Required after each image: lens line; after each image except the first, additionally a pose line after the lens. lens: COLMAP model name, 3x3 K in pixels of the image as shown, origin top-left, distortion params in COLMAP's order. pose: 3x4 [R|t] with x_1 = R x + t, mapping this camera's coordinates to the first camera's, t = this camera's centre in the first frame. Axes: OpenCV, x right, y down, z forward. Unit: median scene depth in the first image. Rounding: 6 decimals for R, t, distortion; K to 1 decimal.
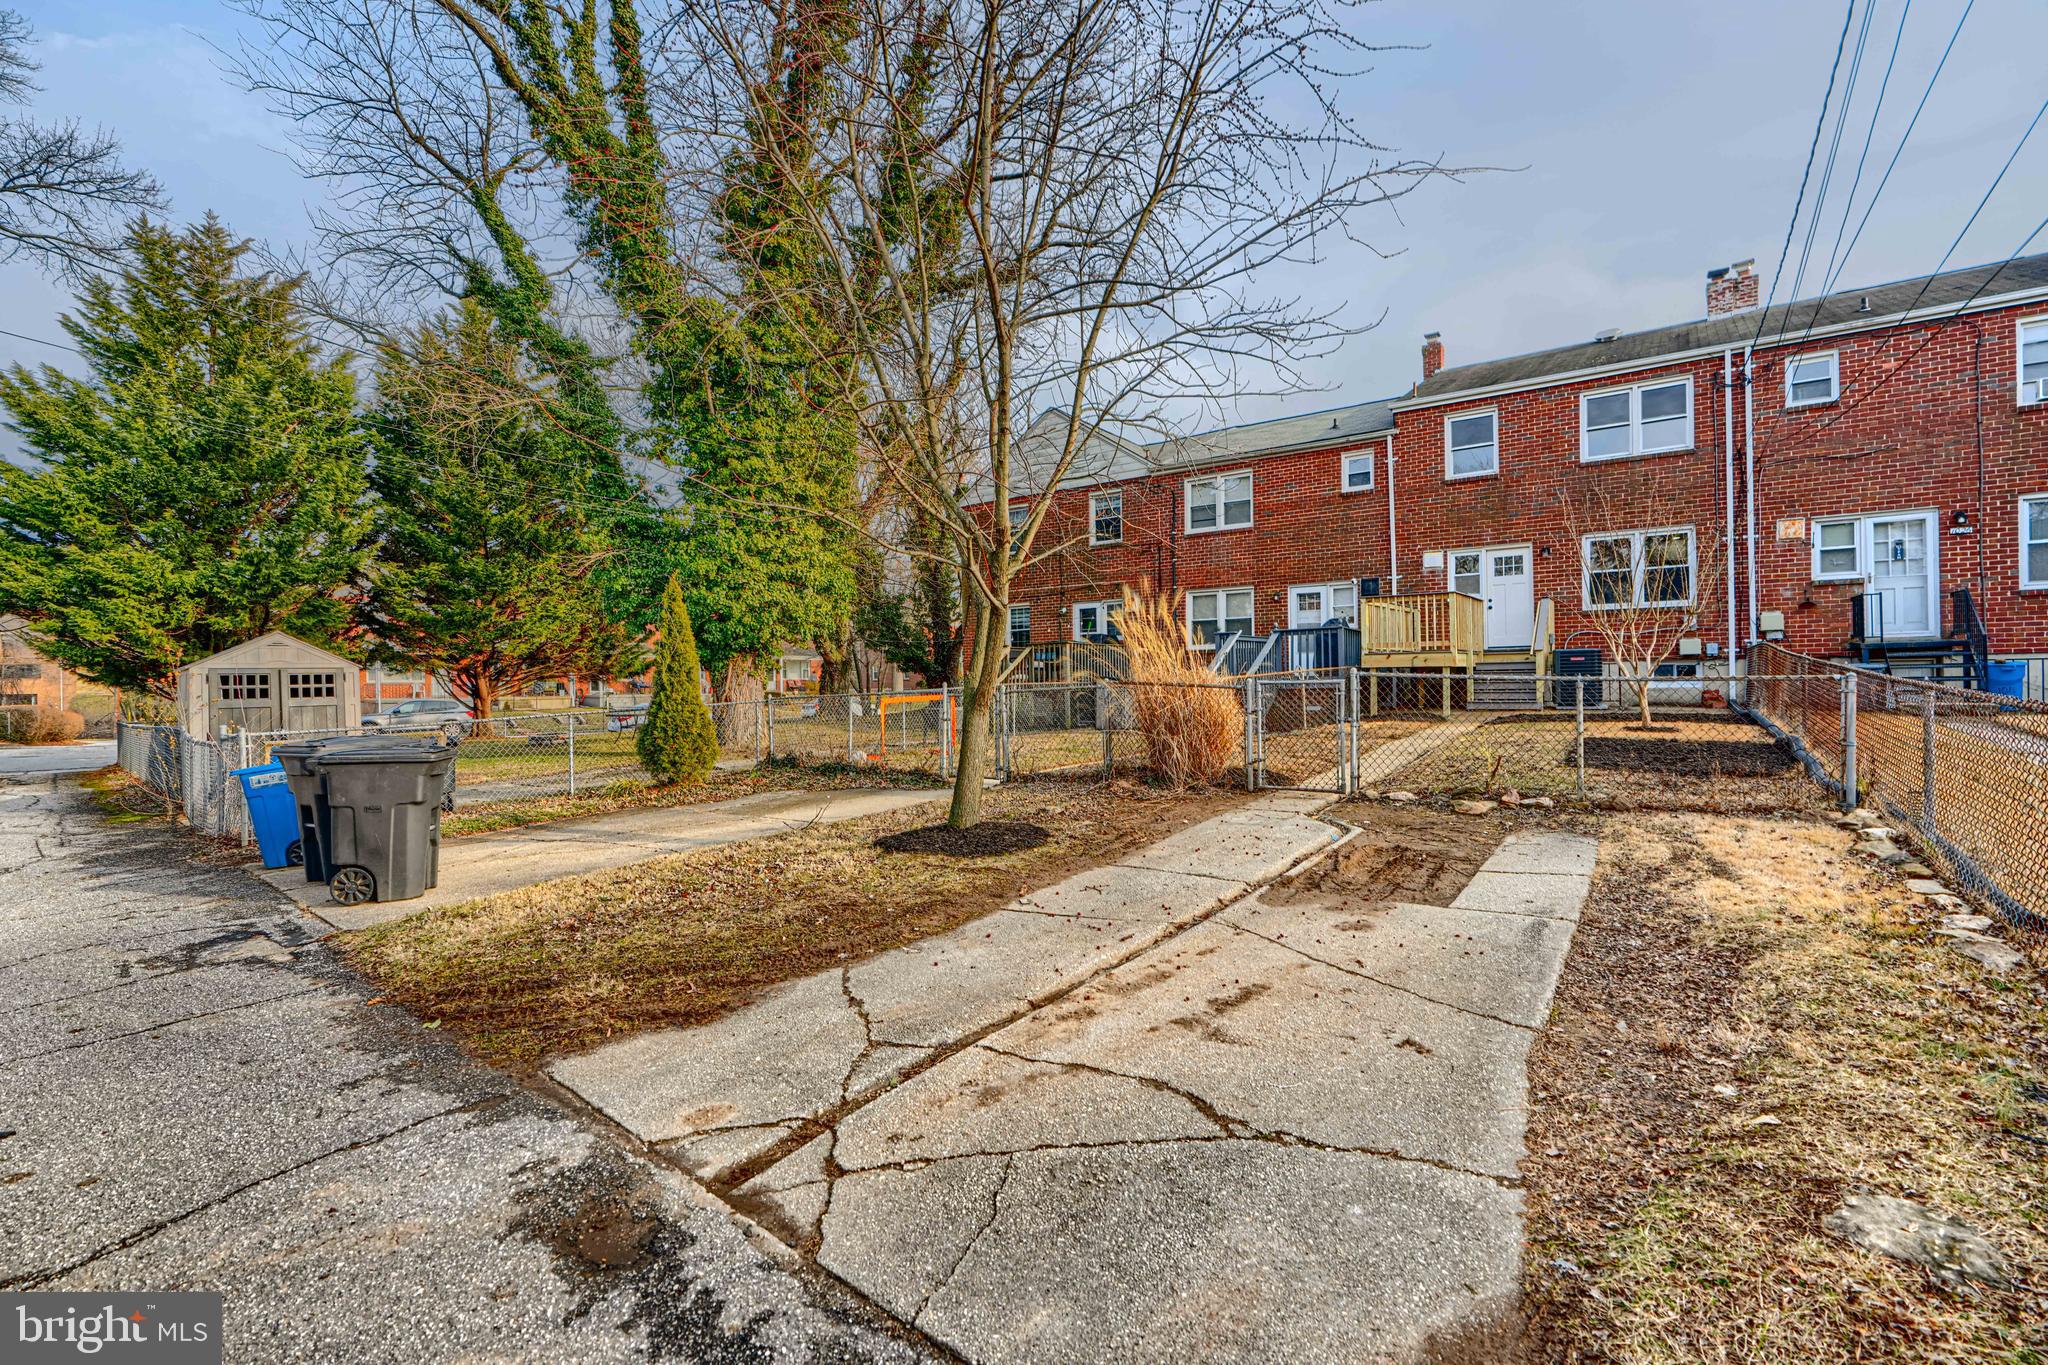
lens RADIAL K [[923.4, 0, 1020.5], [0, 923.4, 683.2], [0, 0, 1]] dist [0.000485, 0.000816]
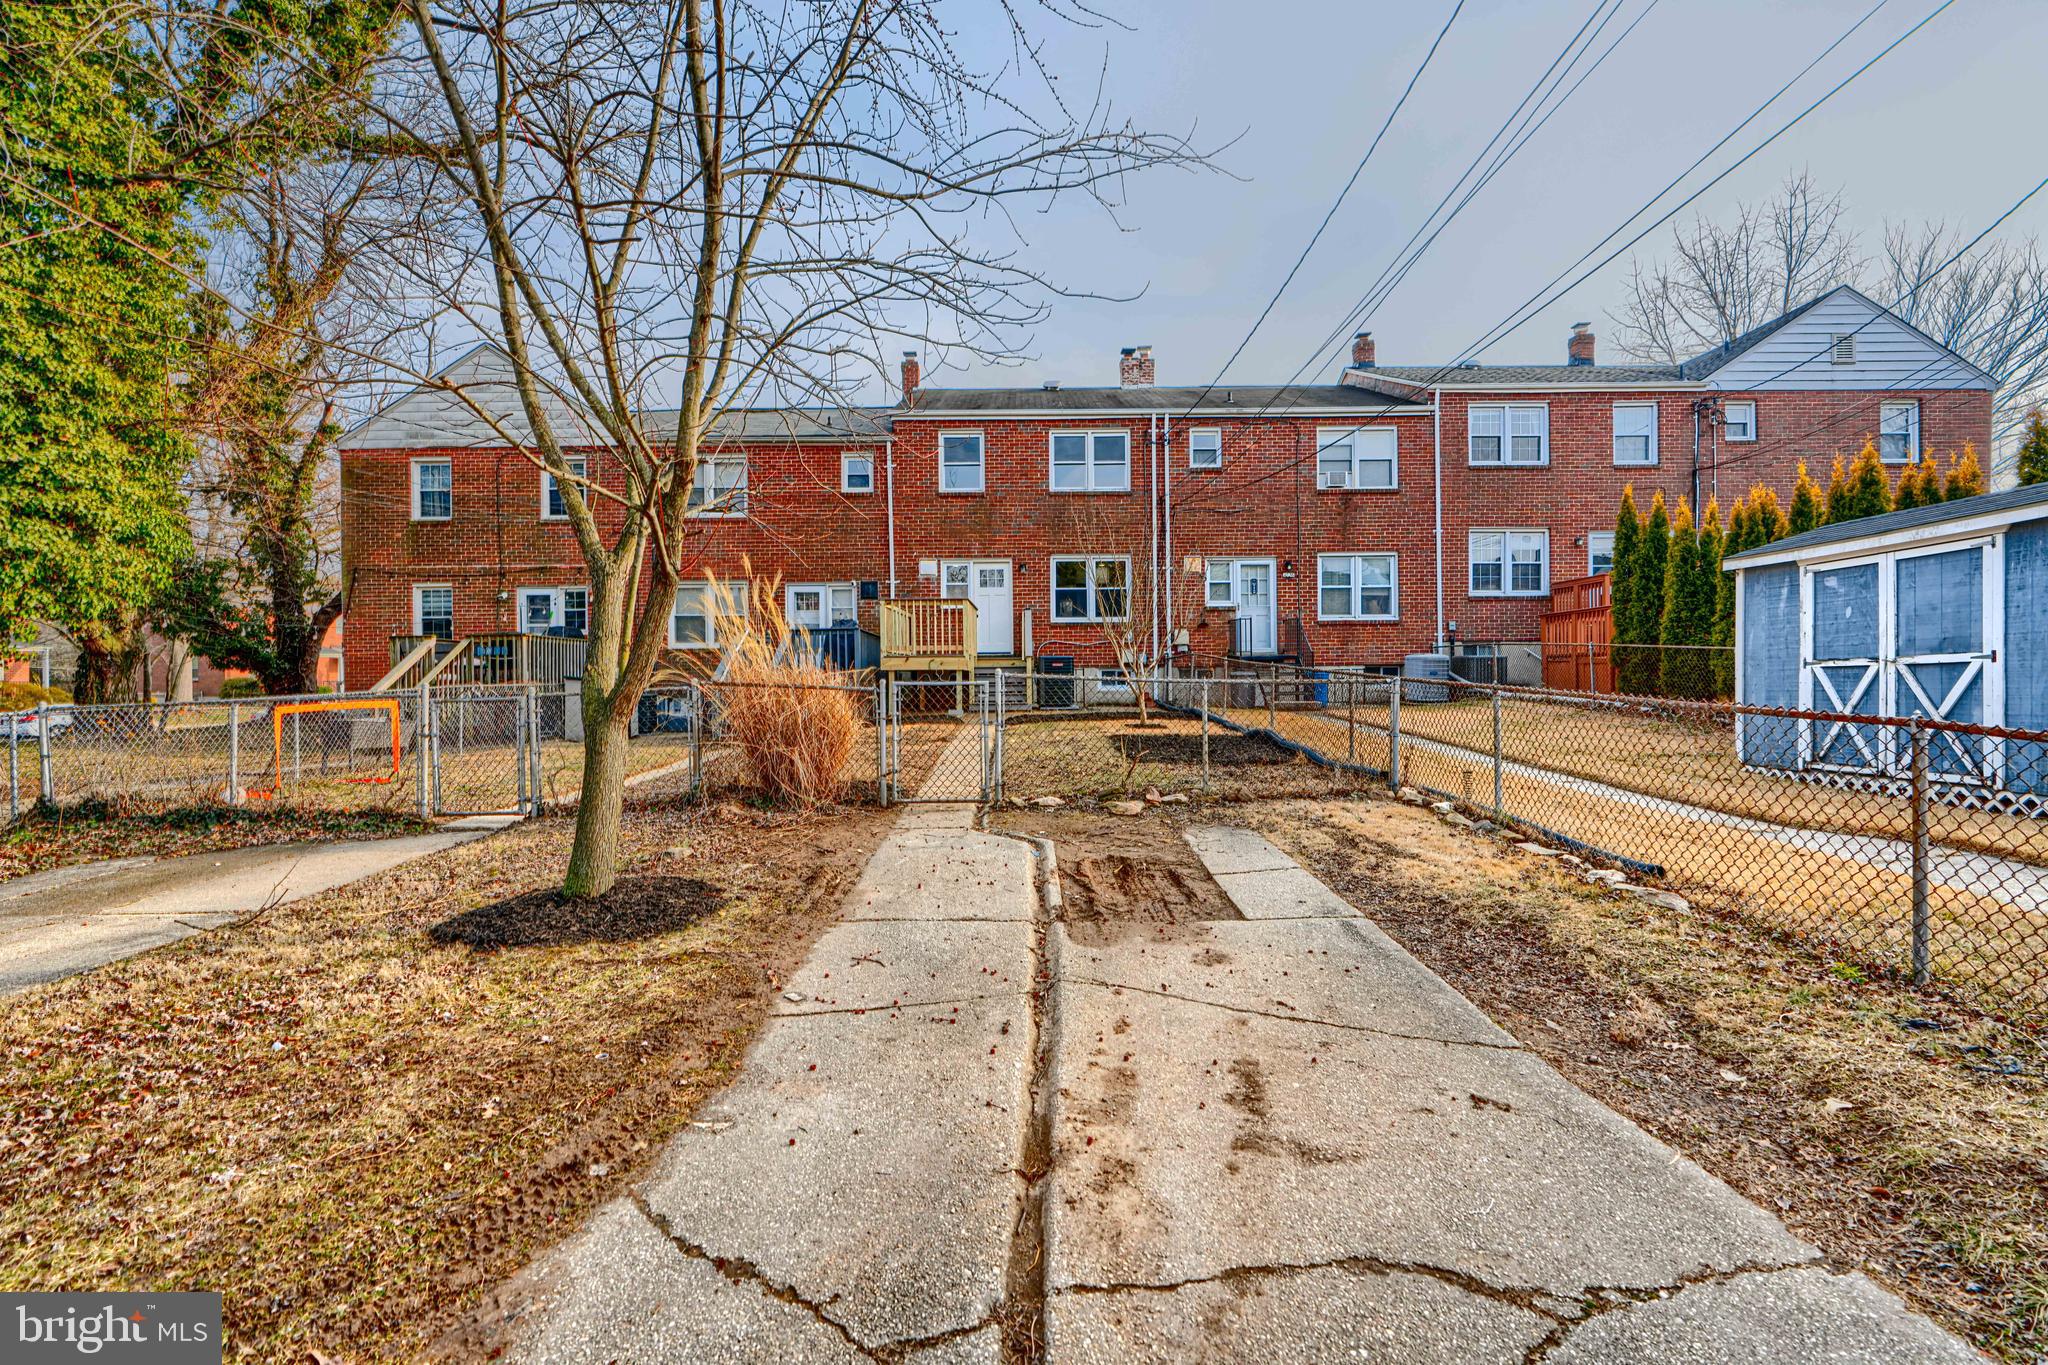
lens RADIAL K [[923.4, 0, 1021.3], [0, 923.4, 682.8], [0, 0, 1]] dist [0.000485, 0.000816]
pose [[0.811461, 0.004738, 0.584387, -0.087373], [-0.002254, 0.999985, -0.004977, 0.001298], [-0.584402, 0.002722, 0.811460, 0.112185]]
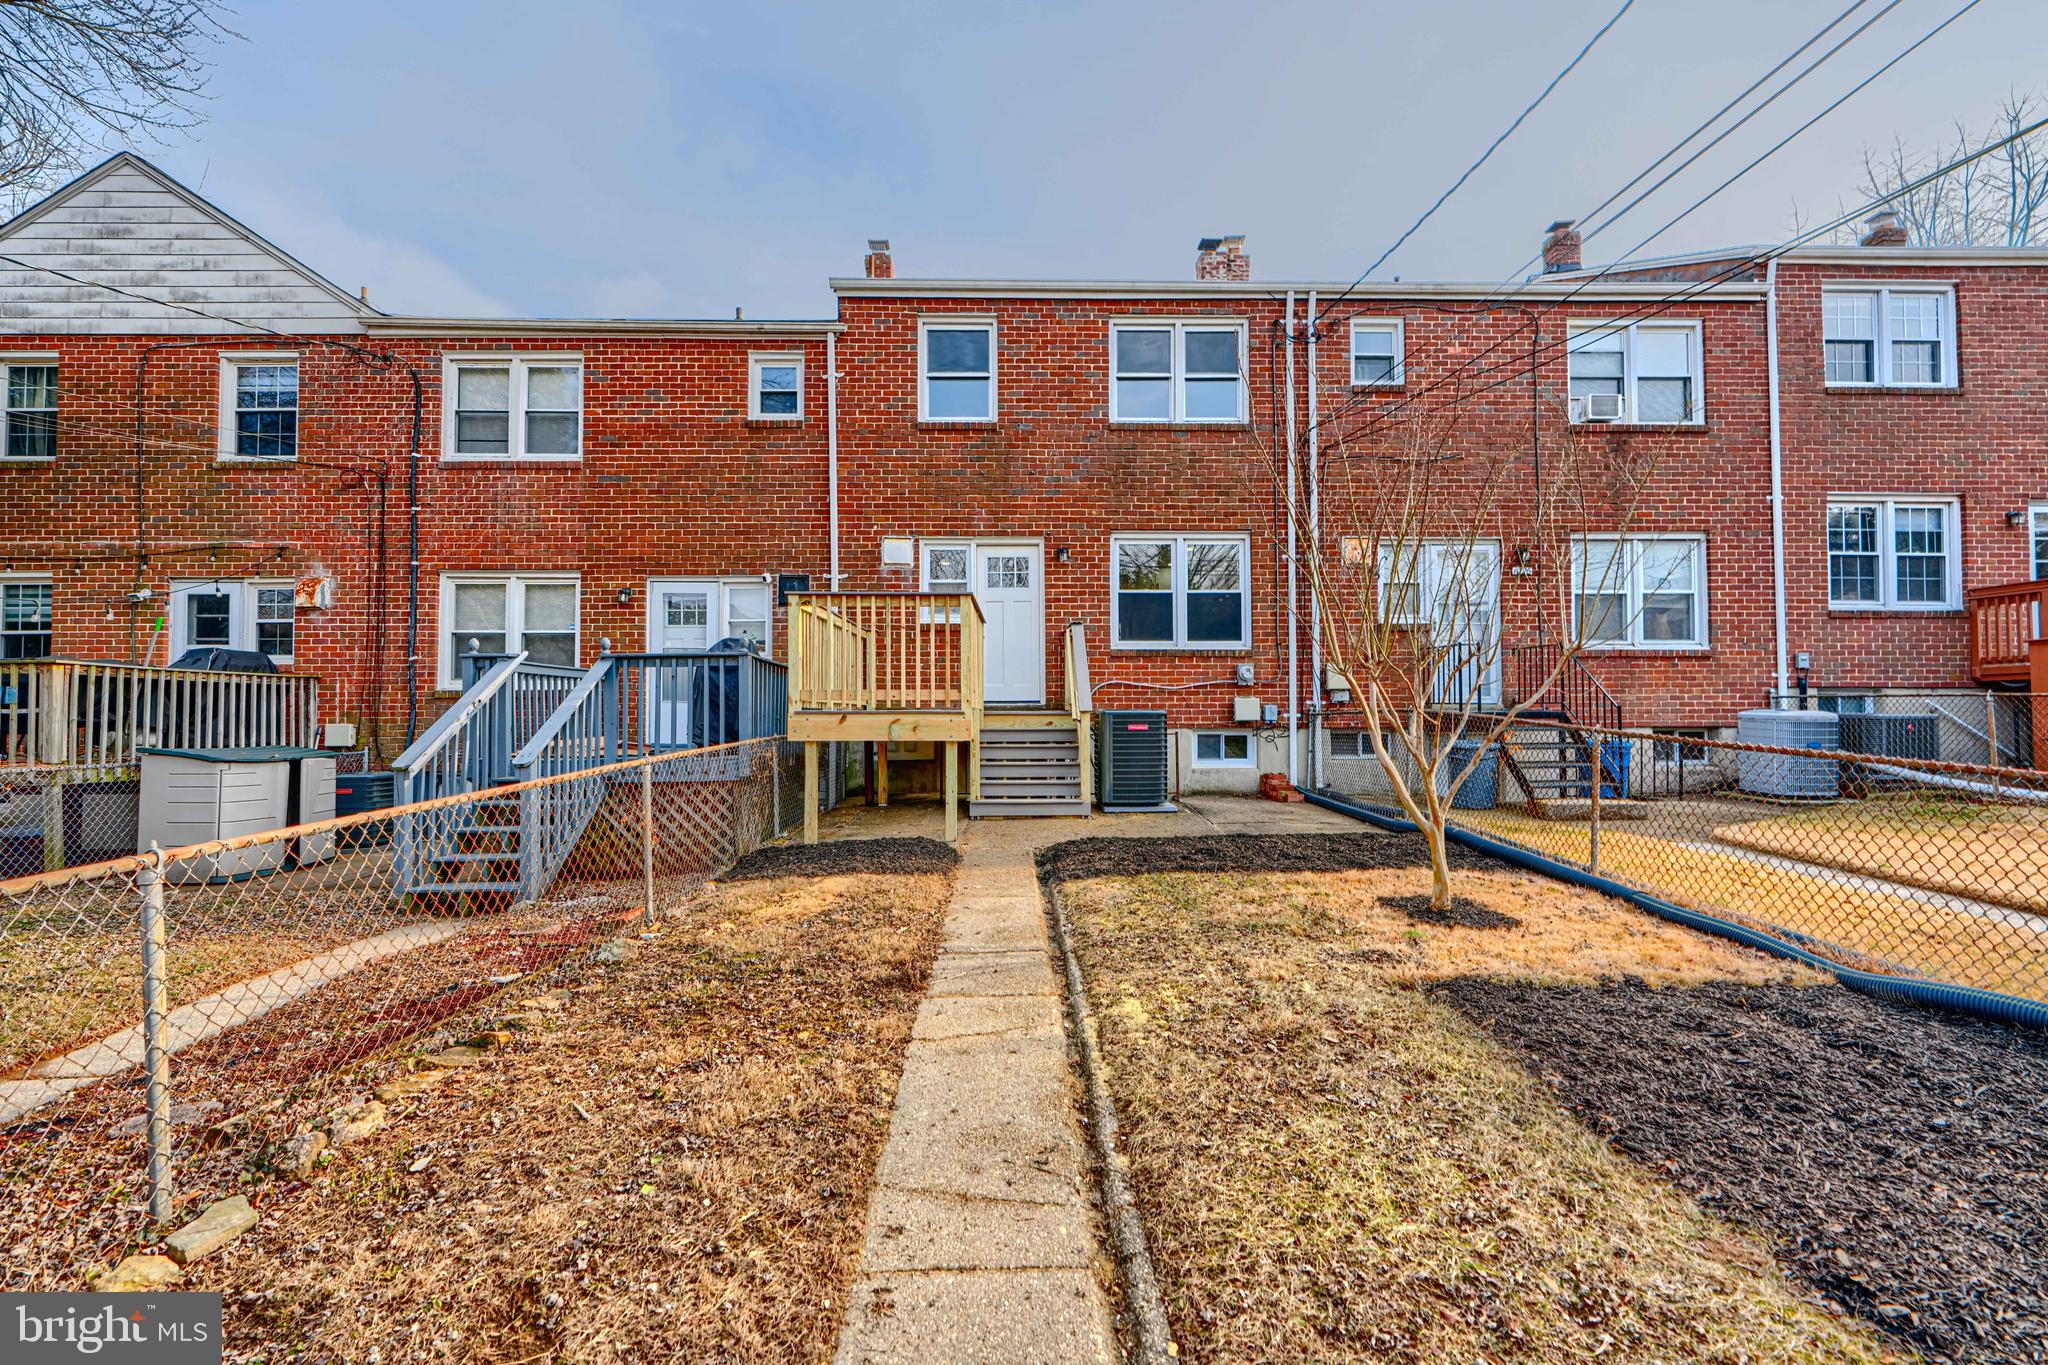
lens RADIAL K [[923.4, 0, 1024.3], [0, 923.4, 694.2], [0, 0, 1]] dist [0.000485, 0.000816]
pose [[0.801346, 0.027863, 0.597551, 0.186474], [-0.008511, 0.999345, -0.035185, -0.025507], [-0.598140, 0.023109, 0.801058, 0.558030]]
